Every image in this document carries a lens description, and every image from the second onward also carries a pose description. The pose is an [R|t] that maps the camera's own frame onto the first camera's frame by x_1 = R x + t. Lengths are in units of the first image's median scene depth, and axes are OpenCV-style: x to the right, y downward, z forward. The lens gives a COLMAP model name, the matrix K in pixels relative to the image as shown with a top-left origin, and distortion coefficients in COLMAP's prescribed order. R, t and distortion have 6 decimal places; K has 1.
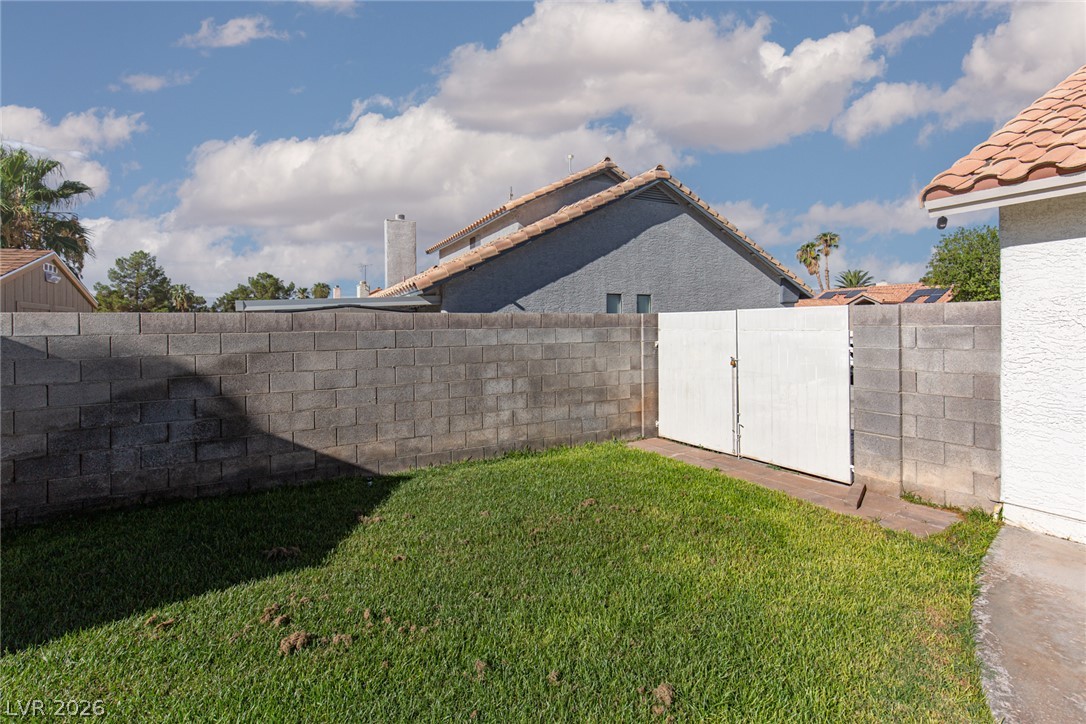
lens RADIAL K [[503.4, 0, 544.1], [0, 503.4, 330.6], [0, 0, 1]] dist [0.010757, -0.000269]
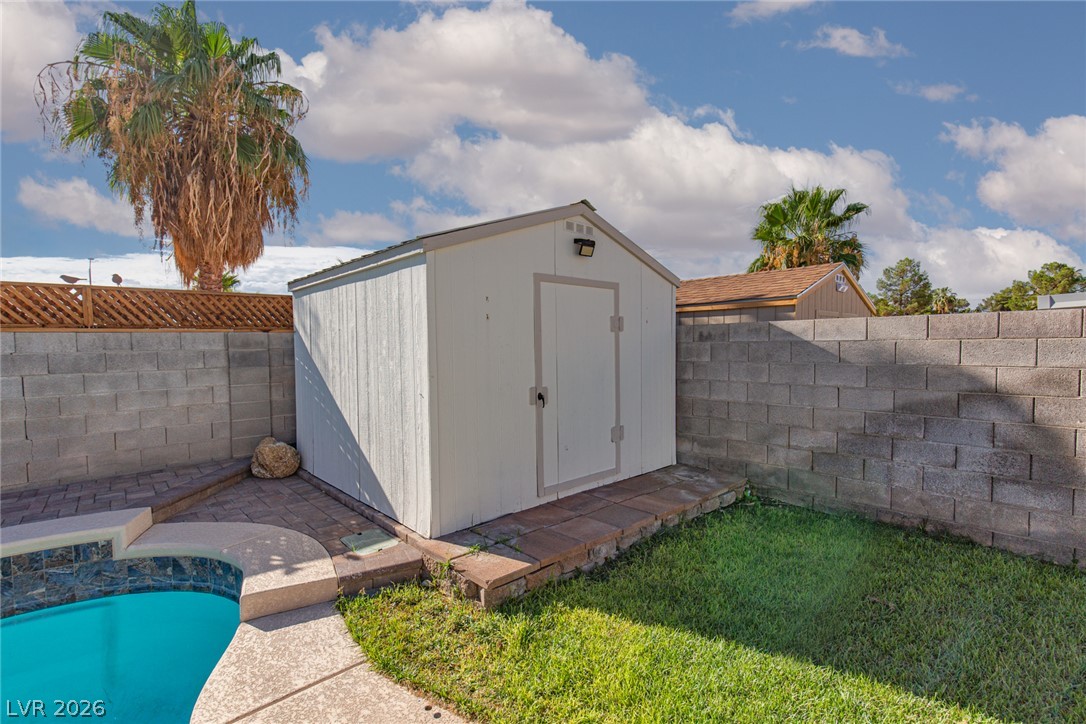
lens RADIAL K [[489.9, 0, 544.4], [0, 489.9, 363.9], [0, 0, 1]] dist [0.005263, -0.000947]
pose [[0.269145, 0.052312, -0.961678, -0.146125], [0.003333, 0.998467, 0.055246, 0.000092], [0.963094, -0.018075, 0.268558, 0.123922]]
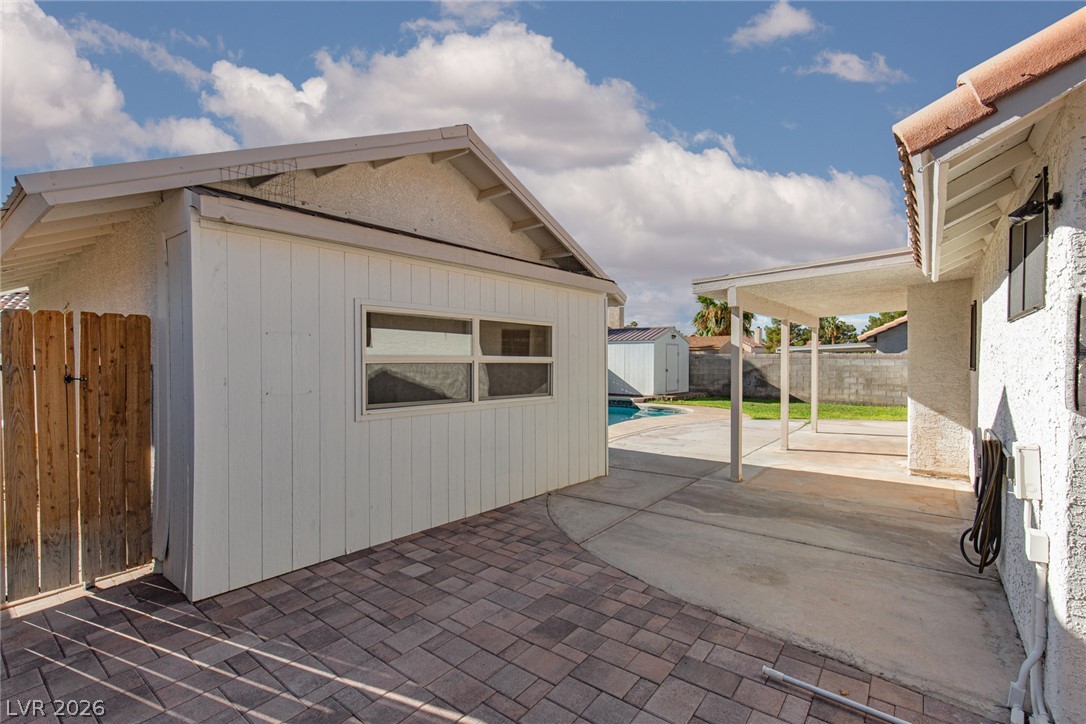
lens RADIAL K [[498.9, 0, 543.0], [0, 498.9, 362.0], [0, 0, 1]] dist [-0.000692, -0.000644]
pose [[0.393545, 0.024395, -0.918981, 2.235649], [-0.010979, 0.999701, 0.021836, -0.037511], [0.919240, 0.001496, 0.393696, -2.071097]]
